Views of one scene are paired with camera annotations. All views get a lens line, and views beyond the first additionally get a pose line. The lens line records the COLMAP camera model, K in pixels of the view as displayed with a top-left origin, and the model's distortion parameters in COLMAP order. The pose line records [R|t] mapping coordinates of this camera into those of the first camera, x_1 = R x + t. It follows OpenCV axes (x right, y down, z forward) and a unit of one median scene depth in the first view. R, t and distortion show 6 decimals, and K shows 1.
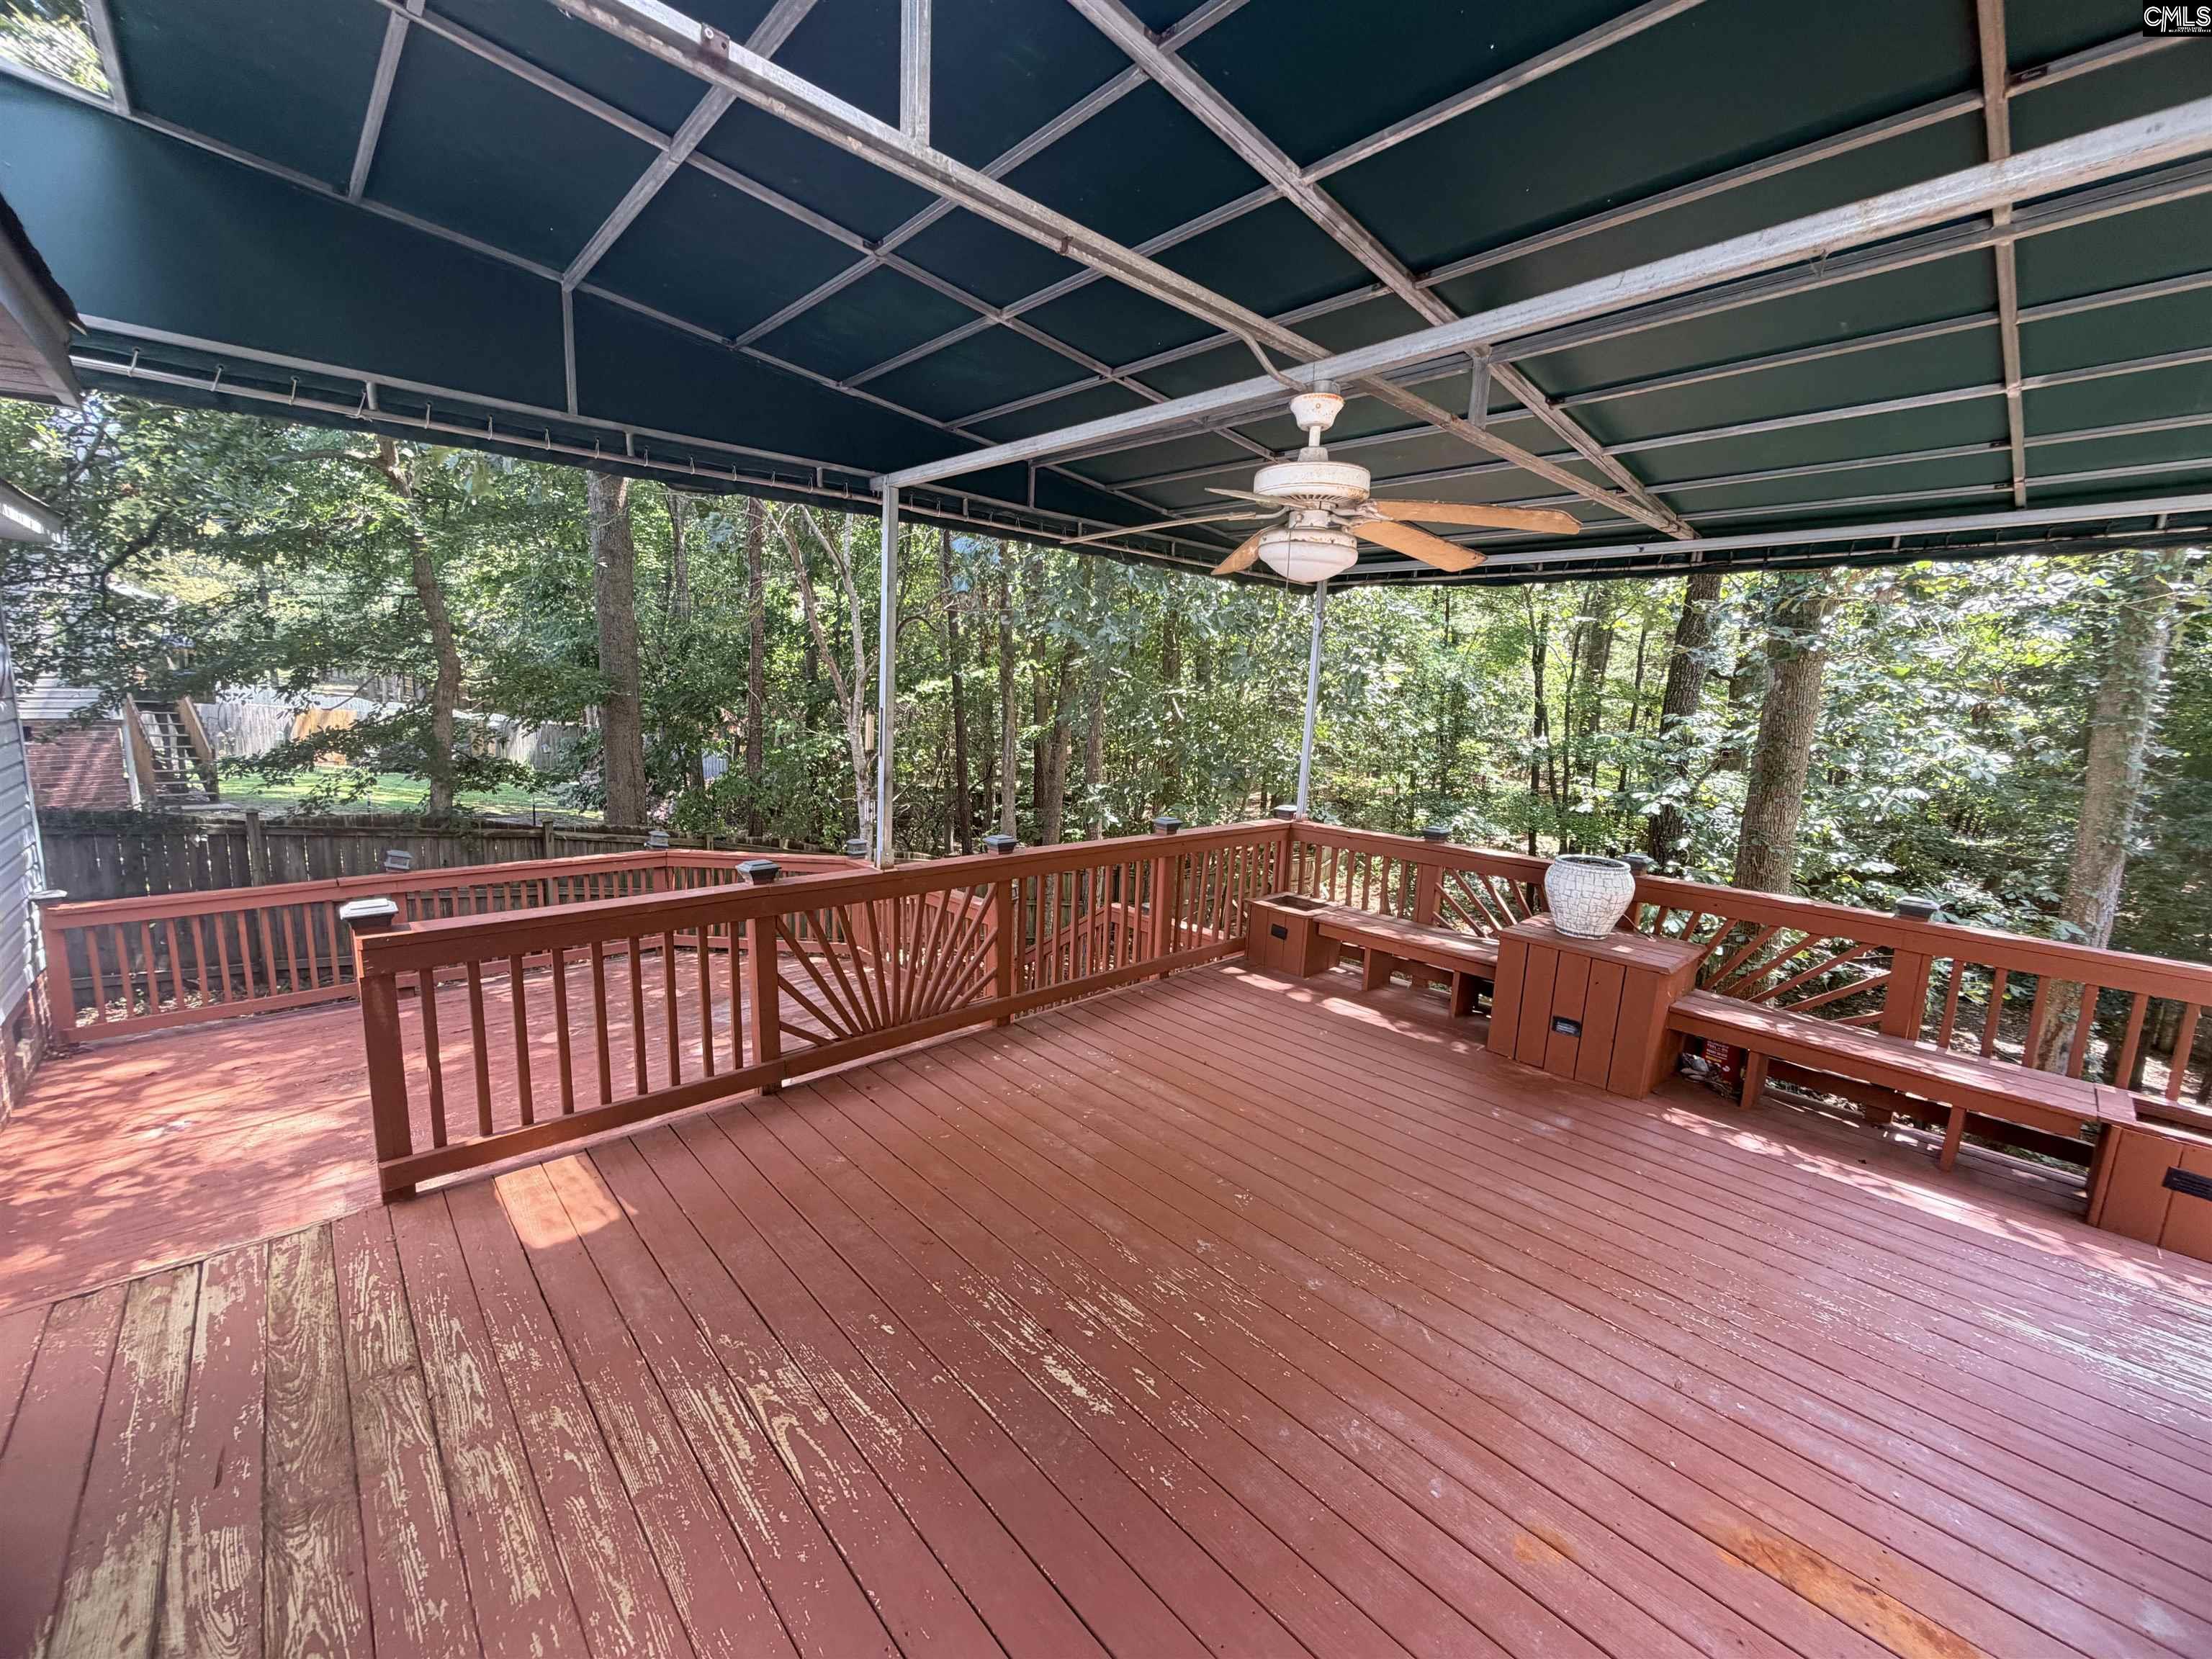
lens RADIAL K [[881.7, 0, 1103.7], [0, 881.7, 832.1], [0, 0, 1]] dist [0.001294, -0.000466]
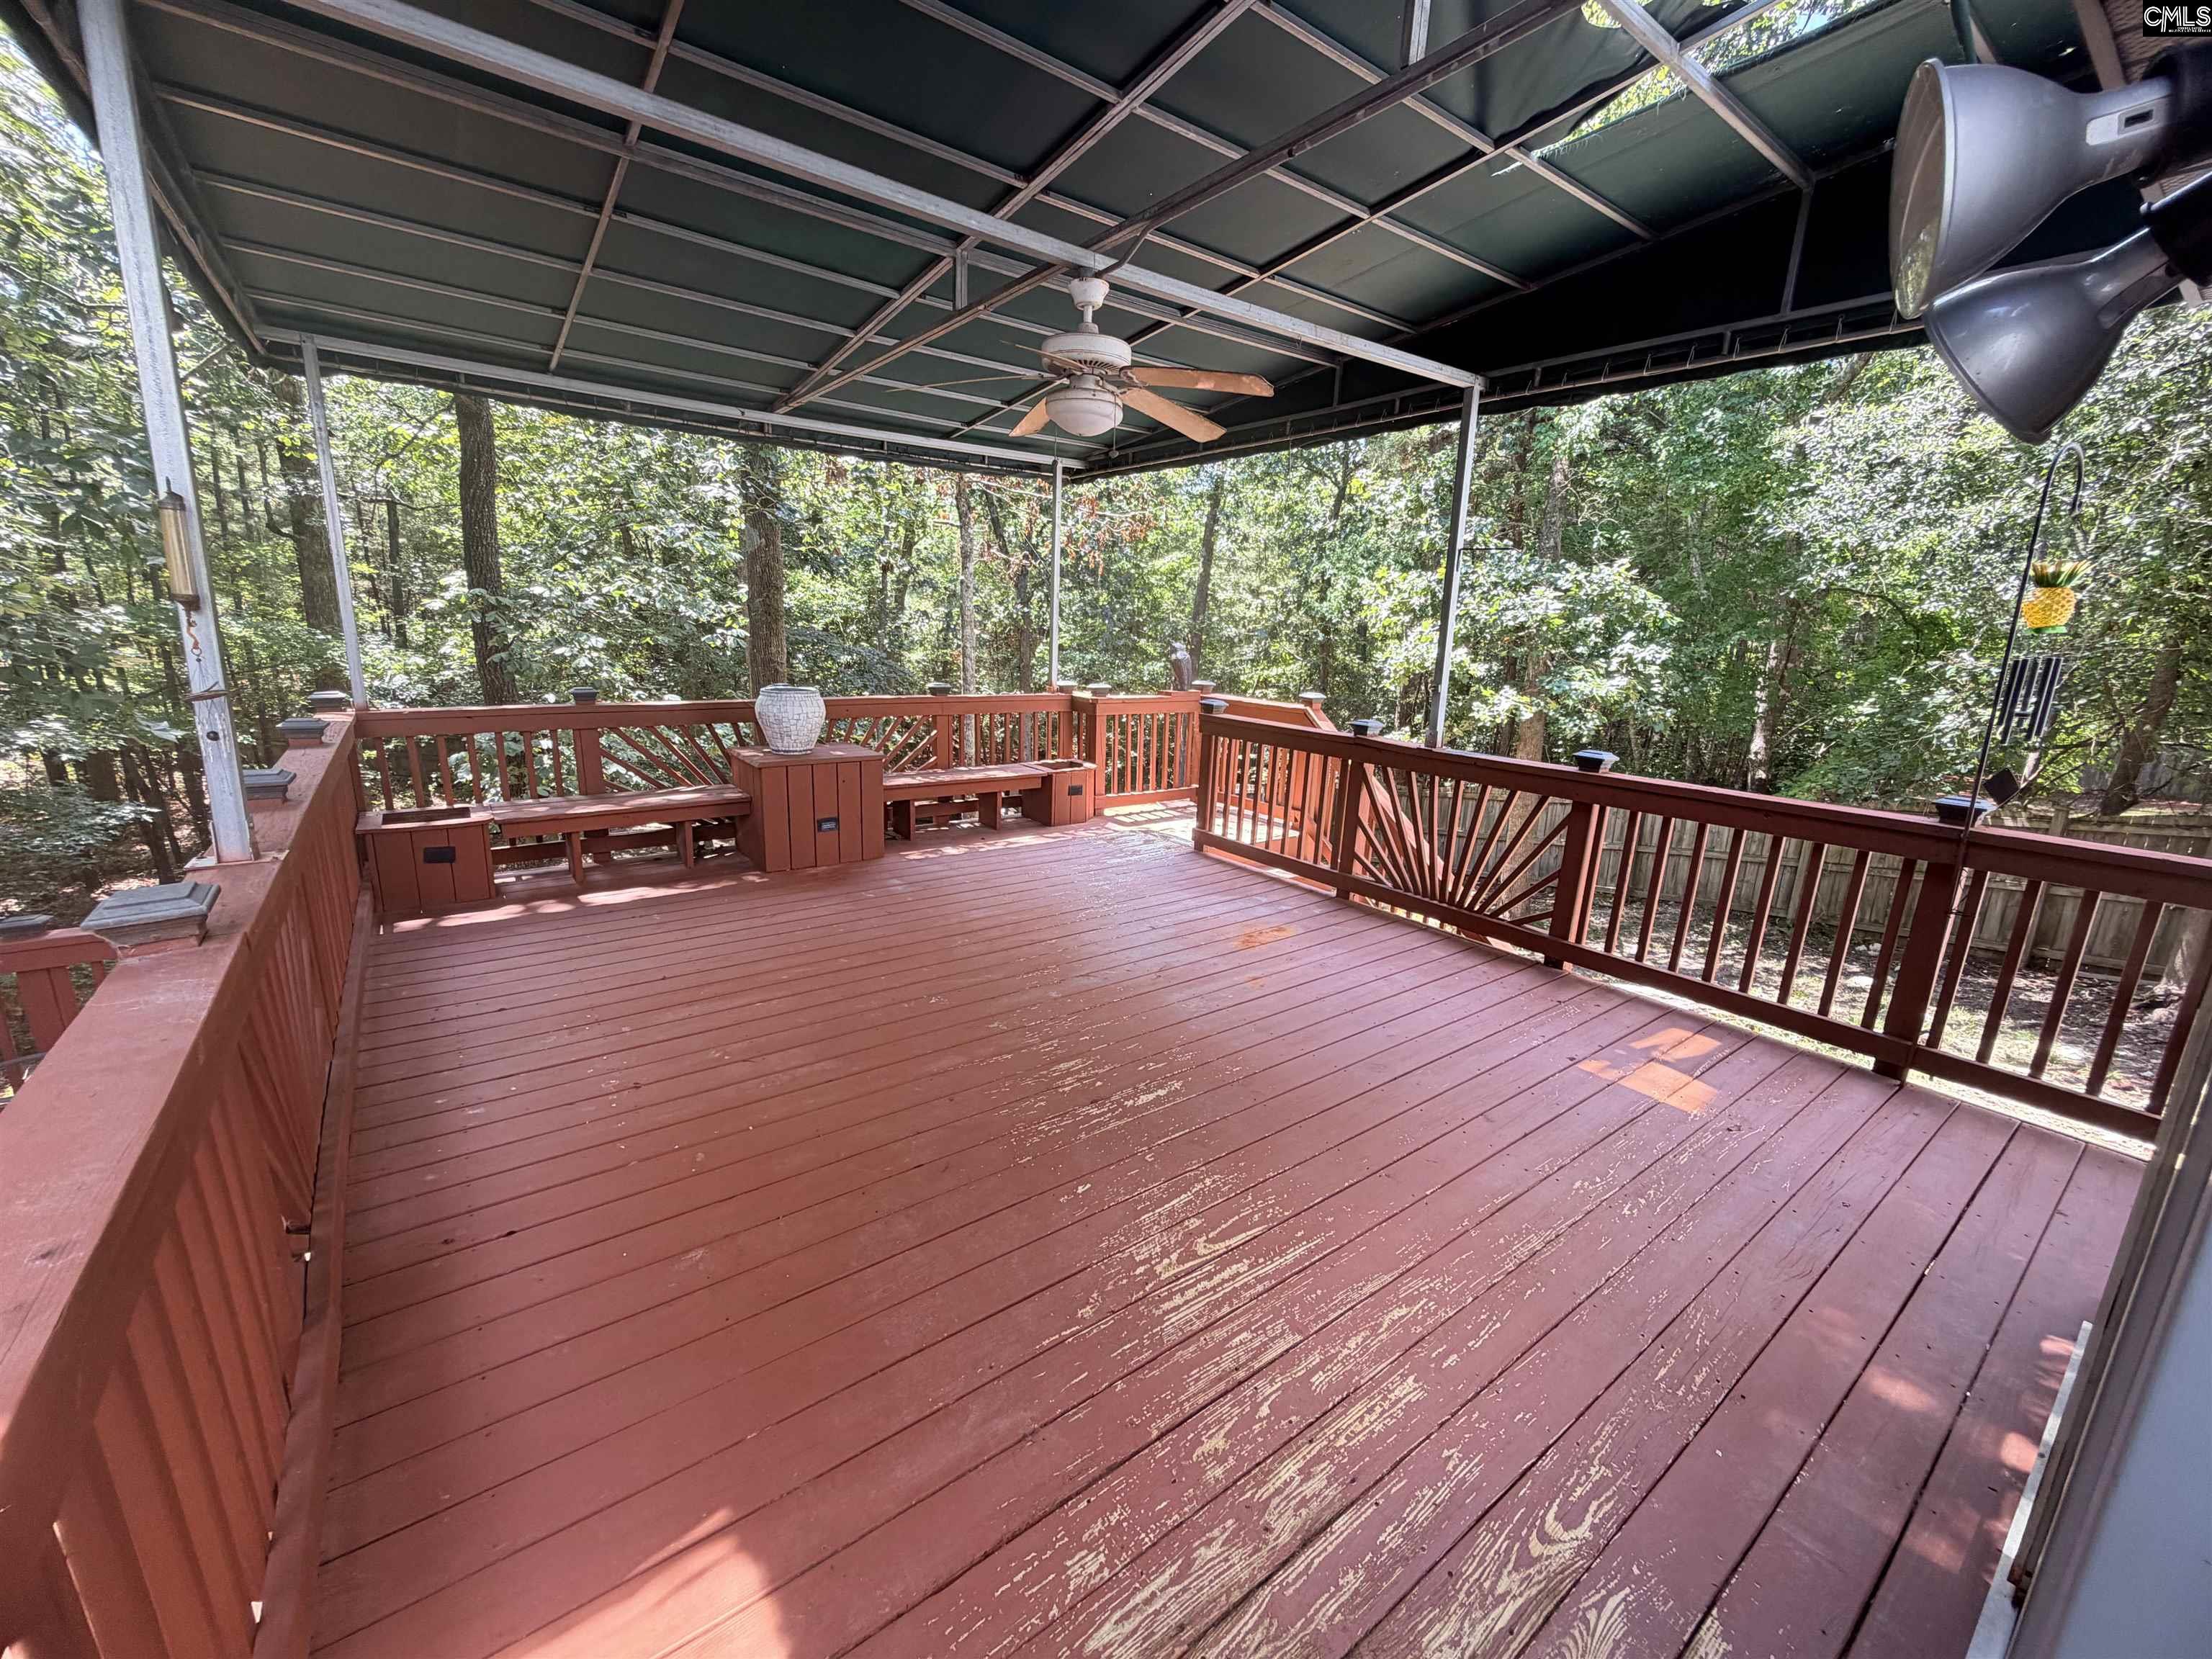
lens RADIAL K [[881.7, 0, 1105.5], [0, 881.7, 834.8], [0, 0, 1]] dist [0.001294, -0.000466]
pose [[0.102896, -0.270690, 0.957152, -0.794400], [0.131323, 0.957533, 0.256681, -0.035369], [-0.985985, 0.099284, 0.134074, 0.609593]]
